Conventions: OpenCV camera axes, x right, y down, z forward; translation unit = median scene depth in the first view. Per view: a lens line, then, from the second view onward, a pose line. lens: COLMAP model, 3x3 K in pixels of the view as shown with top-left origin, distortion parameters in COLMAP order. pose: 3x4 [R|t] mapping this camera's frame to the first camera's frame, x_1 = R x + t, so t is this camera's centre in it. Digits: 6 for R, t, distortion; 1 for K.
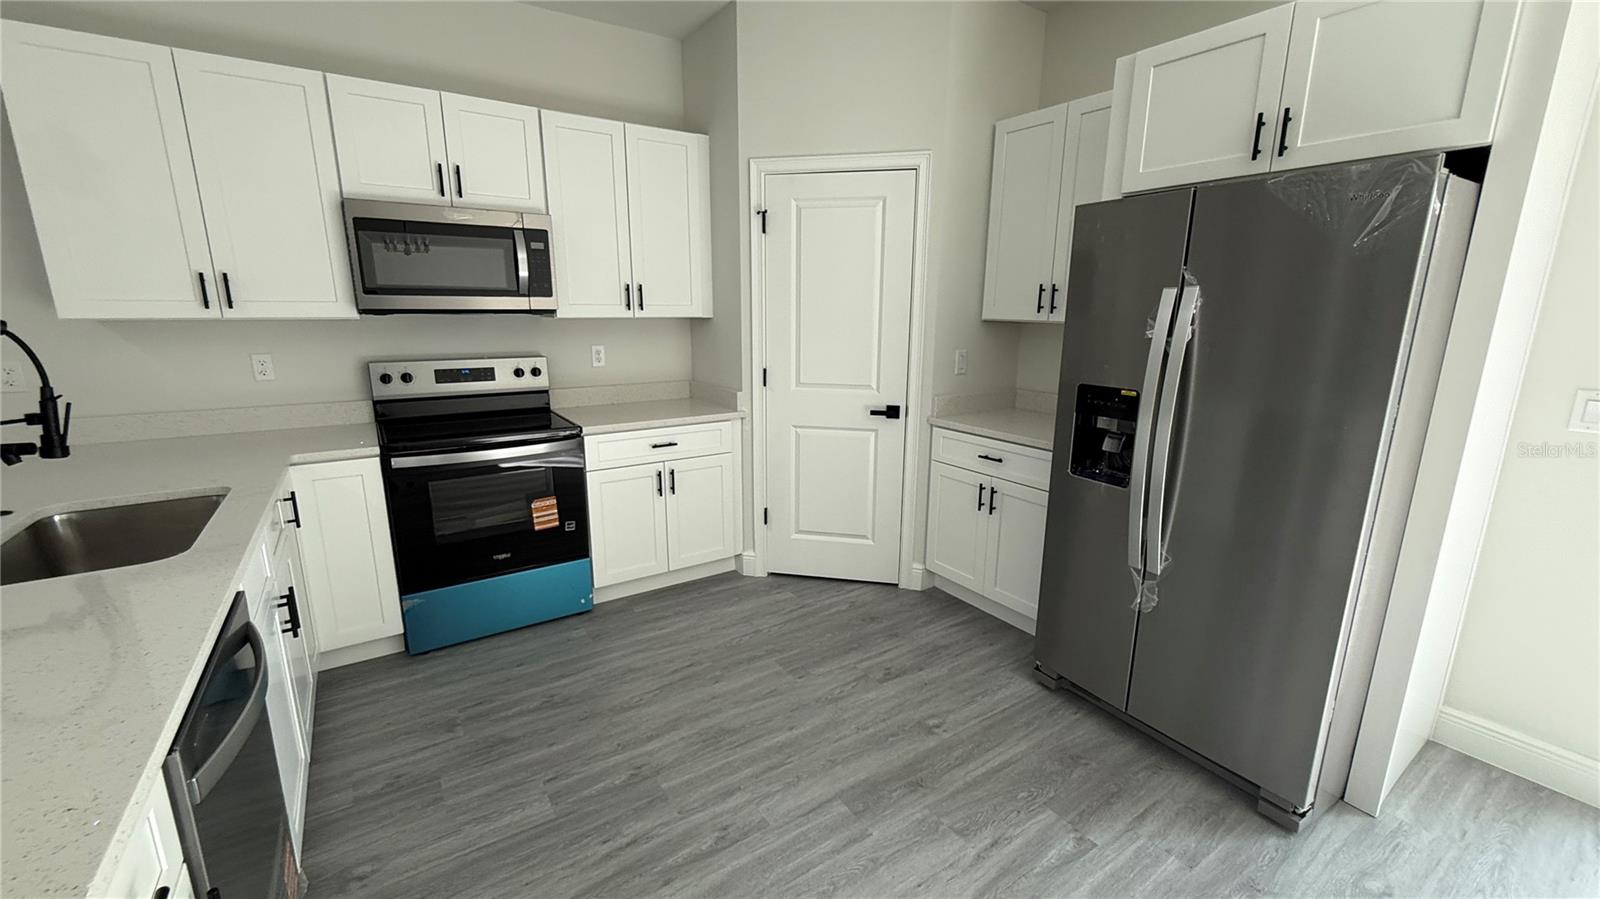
lens RADIAL K [[639.9, 0, 802.0], [0, 639.9, 448.2], [0, 0, 1]] dist [0.000773, 0.000288]
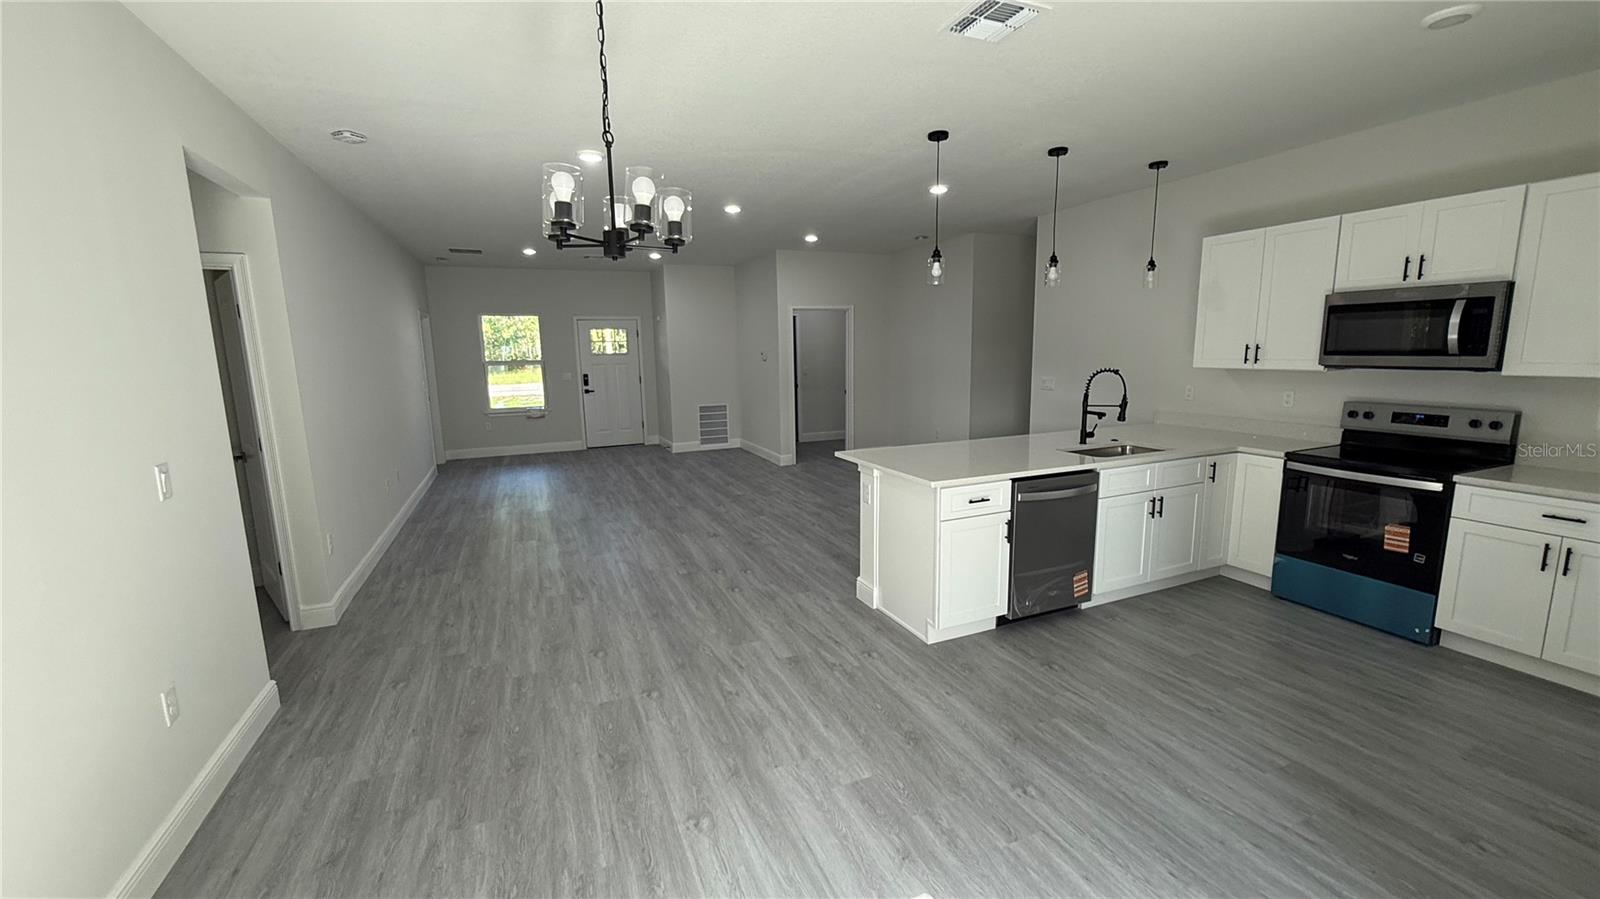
lens RADIAL K [[639.9, 0, 806.4], [0, 639.9, 447.0], [0, 0, 1]] dist [0.000773, 0.000288]
pose [[-0.175699, 0.146273, -0.973516, 0.985624], [-0.200474, 0.962862, 0.180853, -0.059650], [0.963815, 0.226940, -0.139850, 0.087406]]
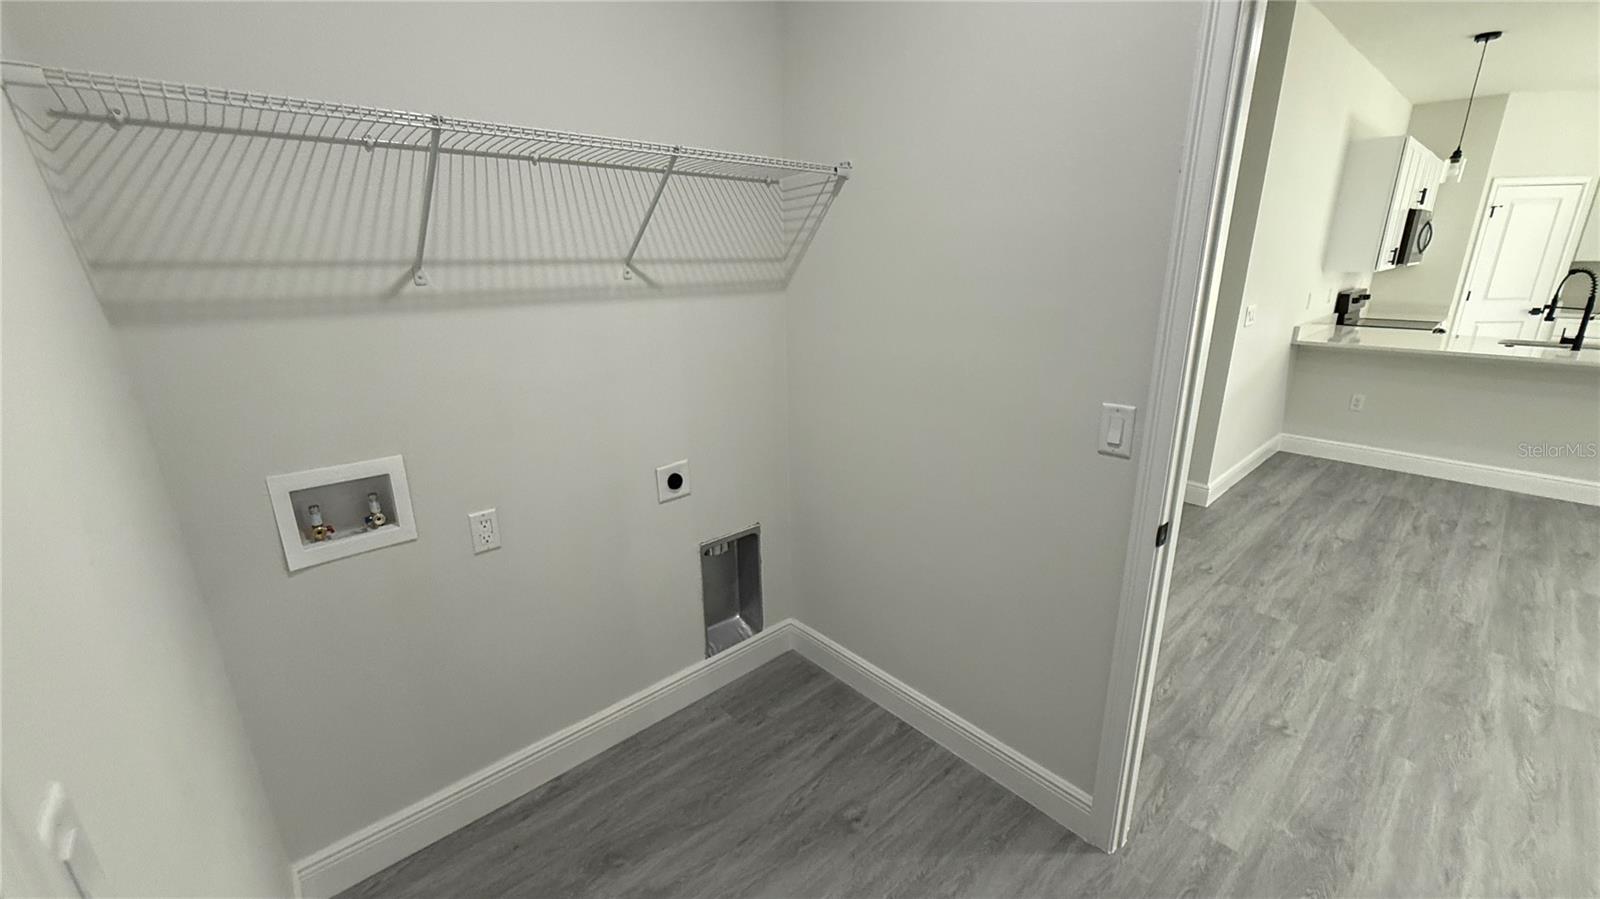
lens RADIAL K [[639.9, 0, 797.8], [0, 639.9, 448.9], [0, 0, 1]] dist [0.000773, 0.000288]
pose [[0.988576, -0.068727, 0.134142, -2.796183], [0.057989, 0.994912, 0.082380, 0.084931], [-0.139121, -0.073660, 0.987532, -0.756020]]
